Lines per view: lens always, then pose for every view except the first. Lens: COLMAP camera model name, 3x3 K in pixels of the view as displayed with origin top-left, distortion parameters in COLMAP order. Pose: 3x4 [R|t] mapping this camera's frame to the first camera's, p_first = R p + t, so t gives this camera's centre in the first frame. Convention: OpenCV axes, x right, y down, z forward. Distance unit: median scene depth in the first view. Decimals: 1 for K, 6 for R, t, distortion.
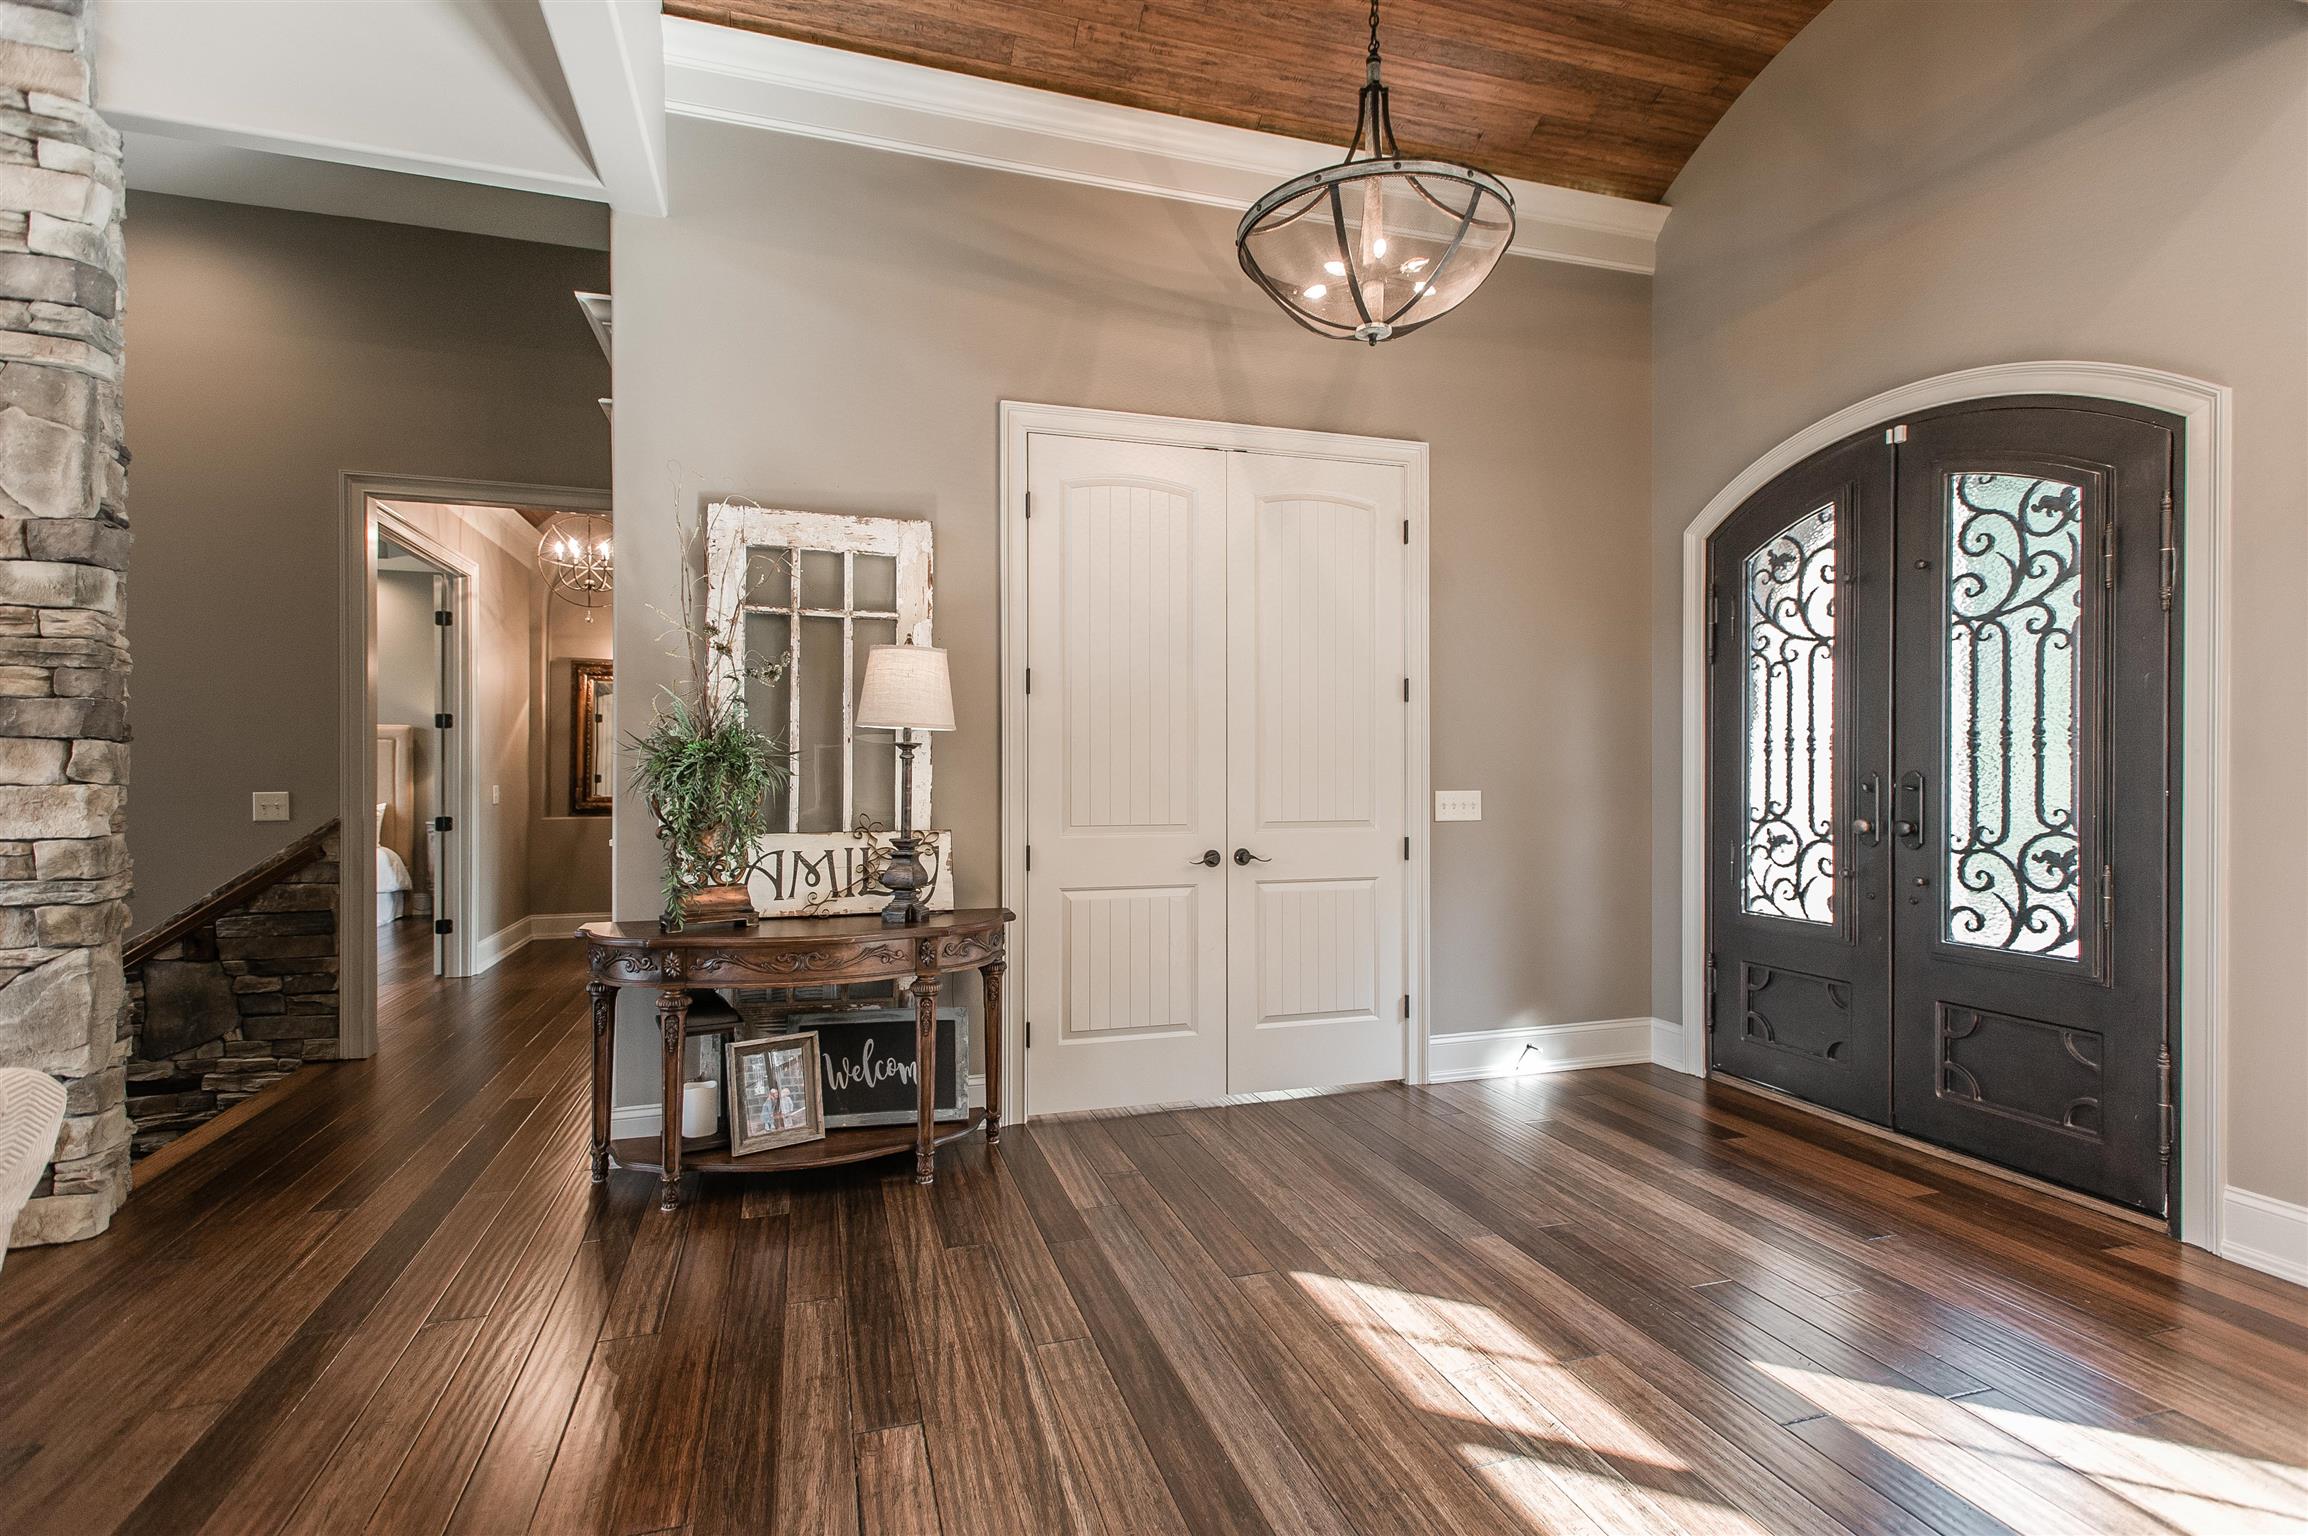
lens RADIAL K [[1087.9, 0, 1158.2], [0, 1087.9, 774.7], [0, 0, 1]] dist [0.004524, 0.000207]
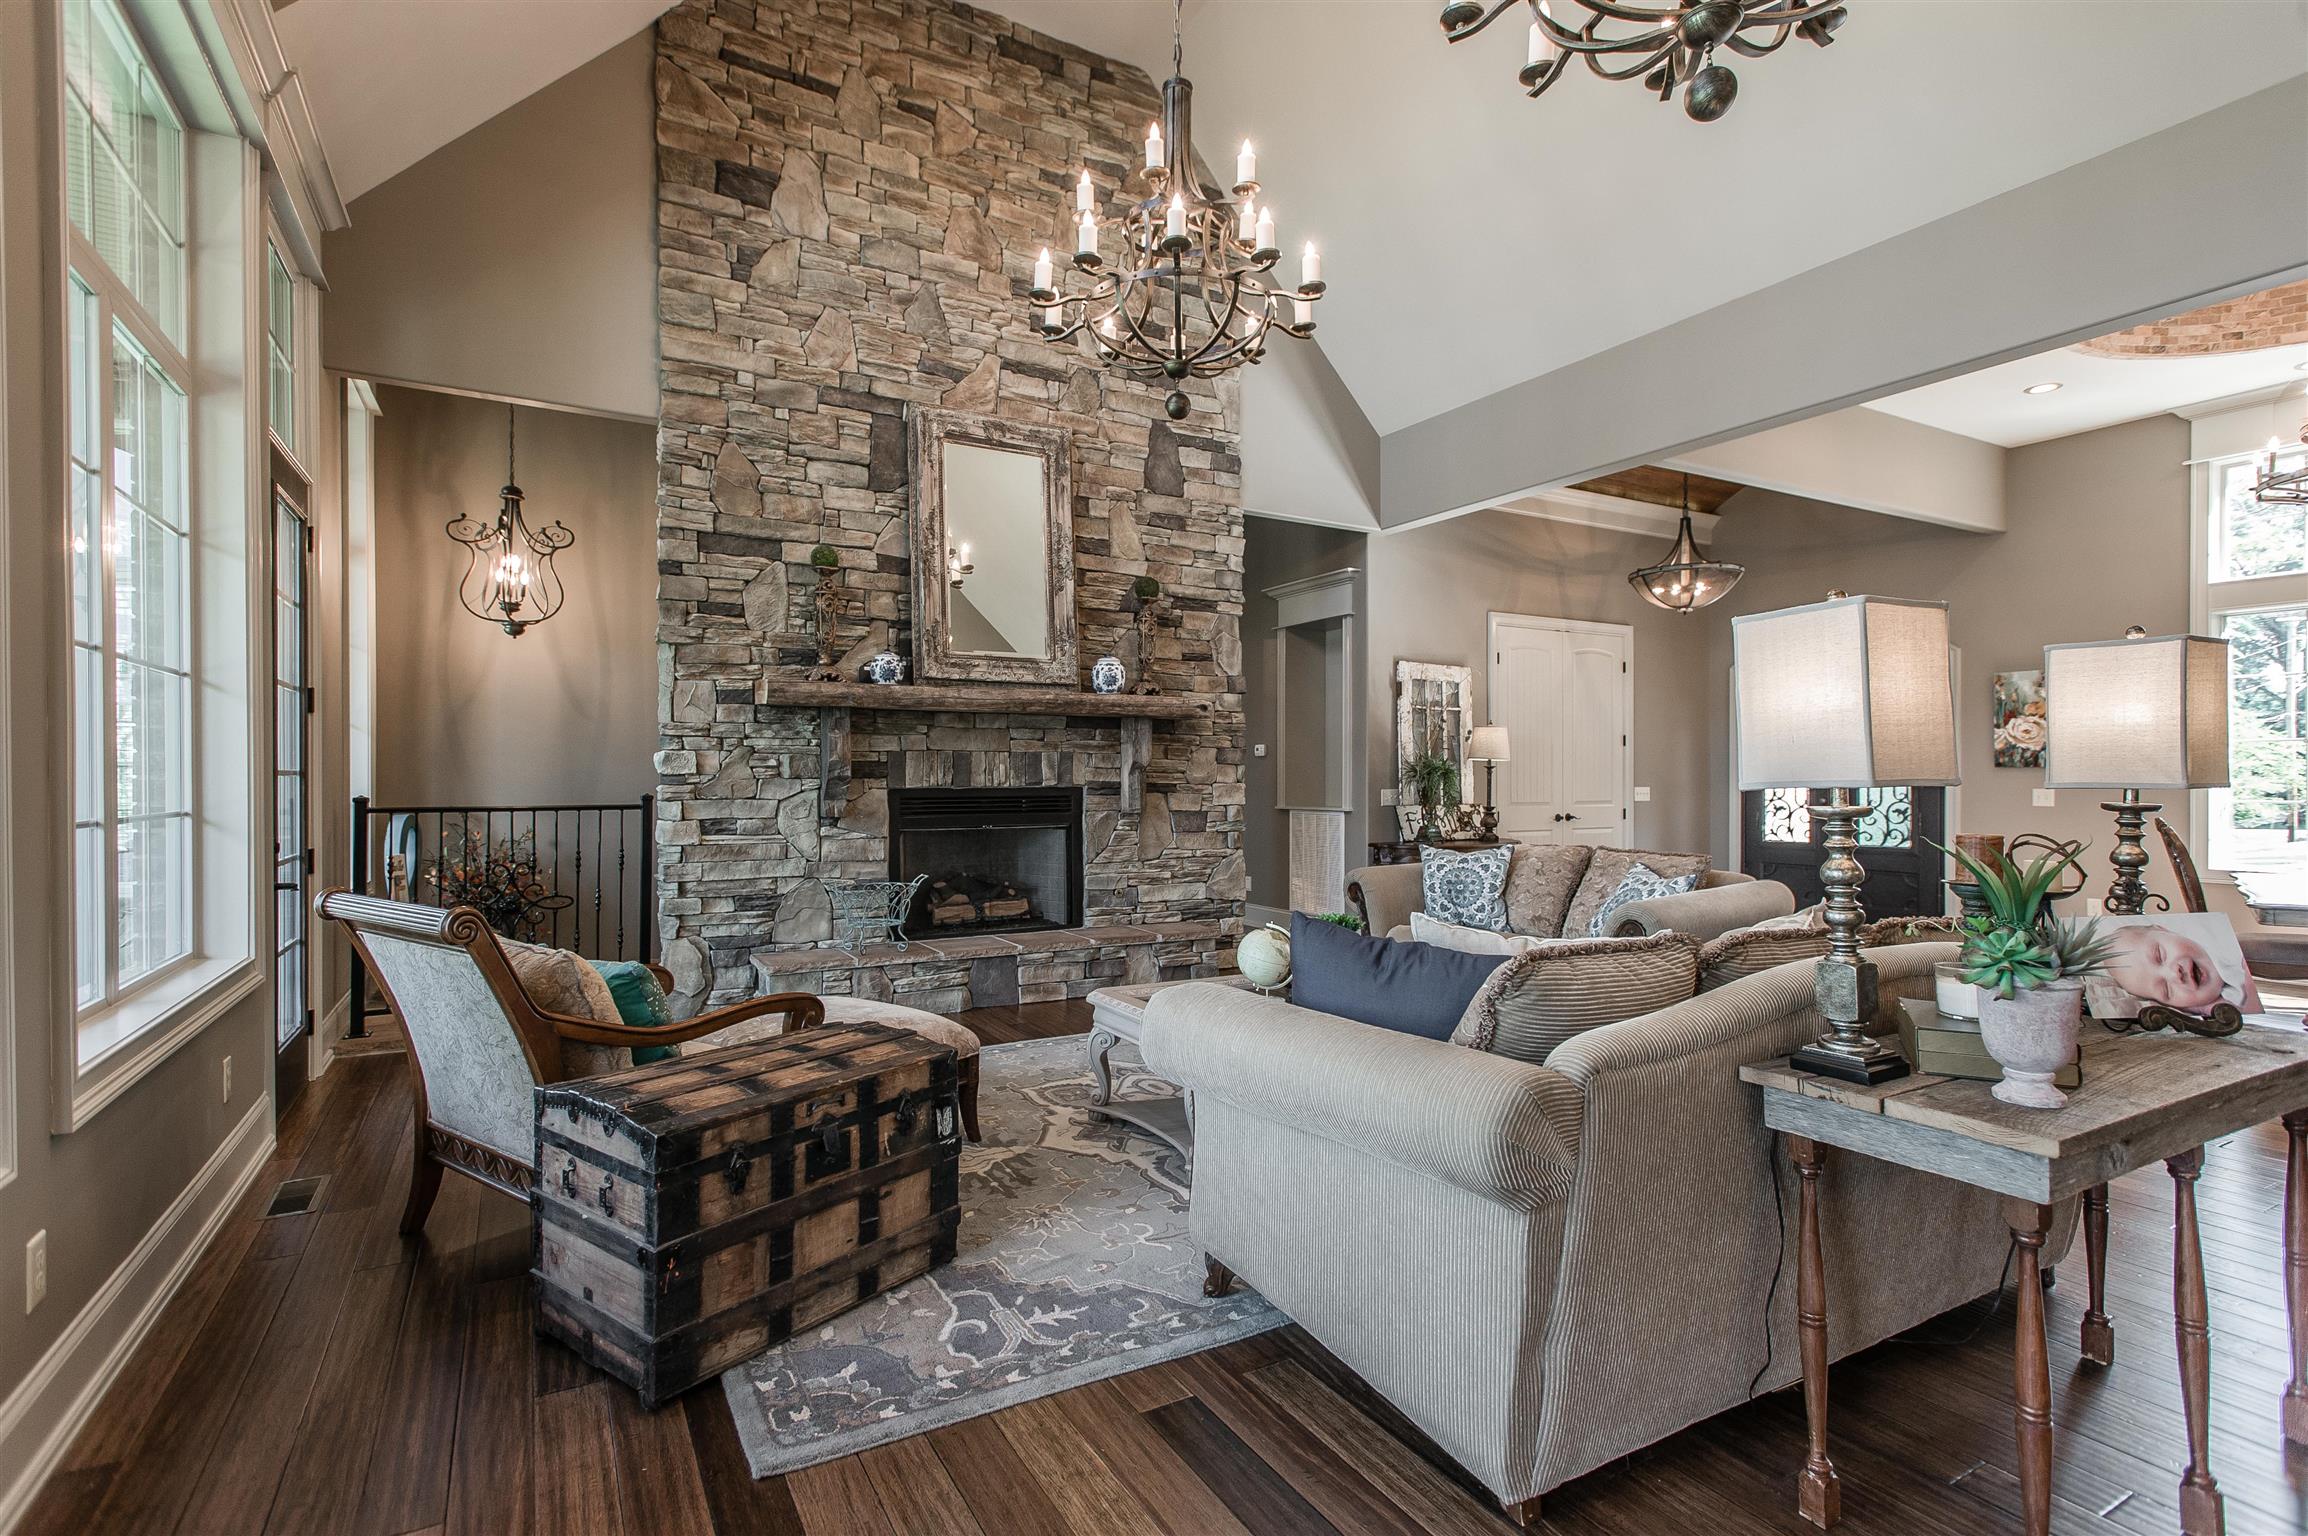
lens RADIAL K [[1087.9, 0, 1140.8], [0, 1087.9, 769.3], [0, 0, 1]] dist [0.004524, 0.000207]
pose [[0.977640, 0.002320, 0.210271, -1.301957], [-0.000254, 0.999951, -0.009853, 0.000827], [-0.210283, 0.009579, 0.977594, -1.020417]]
